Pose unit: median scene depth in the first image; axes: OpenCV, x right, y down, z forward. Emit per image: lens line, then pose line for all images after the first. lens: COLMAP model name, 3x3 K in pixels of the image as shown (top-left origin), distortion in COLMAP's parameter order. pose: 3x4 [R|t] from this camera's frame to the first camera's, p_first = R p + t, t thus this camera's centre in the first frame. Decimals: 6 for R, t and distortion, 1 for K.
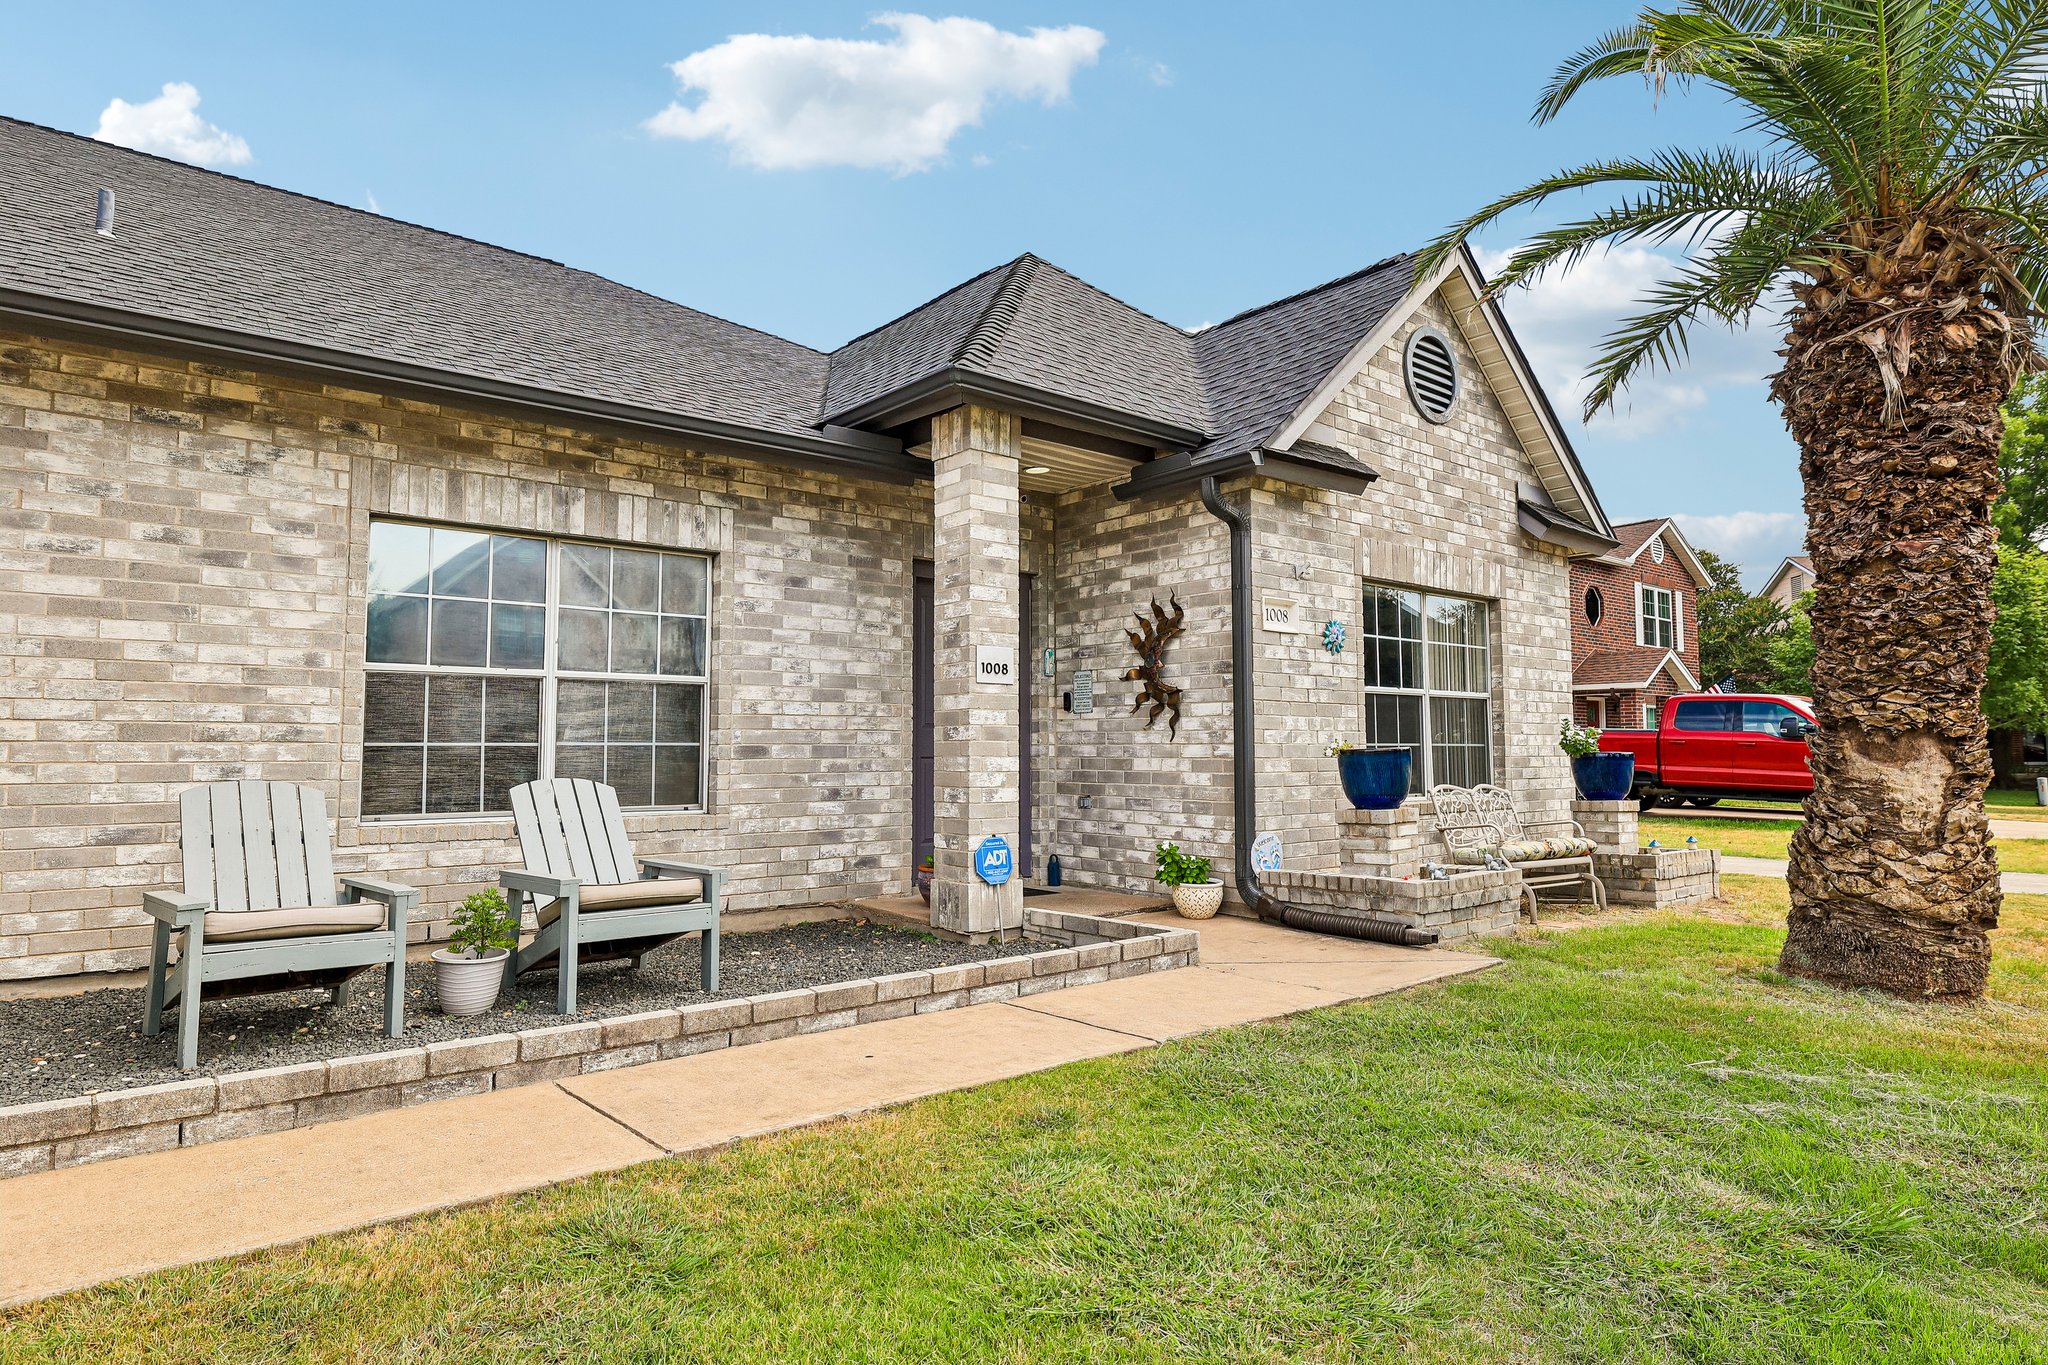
lens RADIAL K [[1183.1, 0, 1032.3], [0, 1183.1, 679.2], [0, 0, 1]] dist [-0.000178, 0.000960]
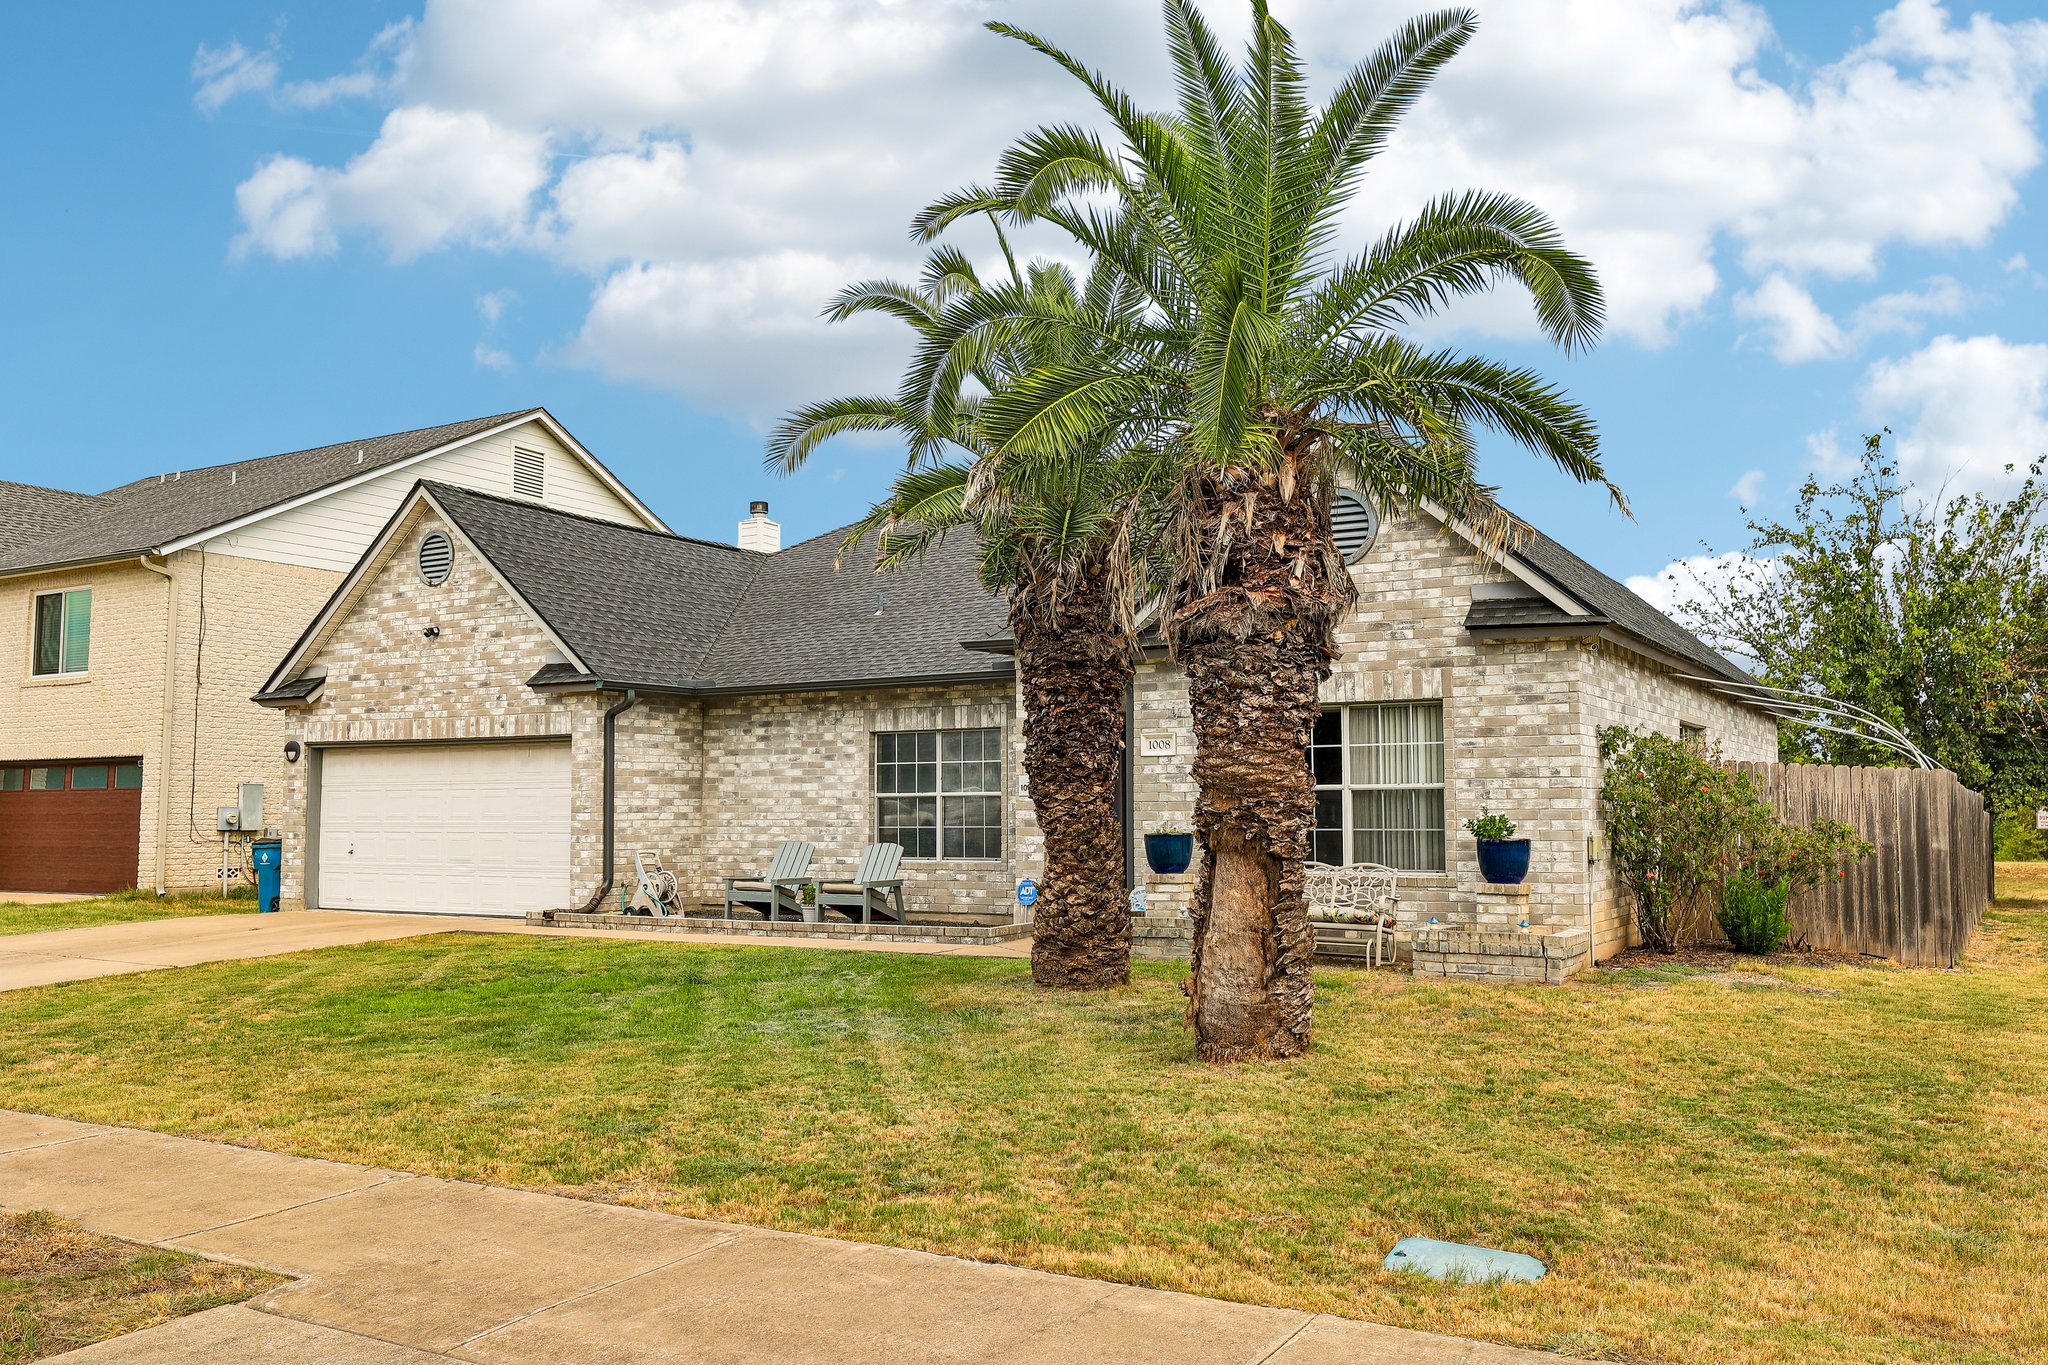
lens RADIAL K [[1631.8, 0, 1023.7], [0, 1631.8, 684.7], [0, 0, 1]] dist [0.002816, -0.001122]
pose [[0.329180, -0.072531, -0.941477, 2.293380], [0.063605, 0.996484, -0.054529, -0.029578], [0.942122, -0.041933, 0.332636, 0.155656]]
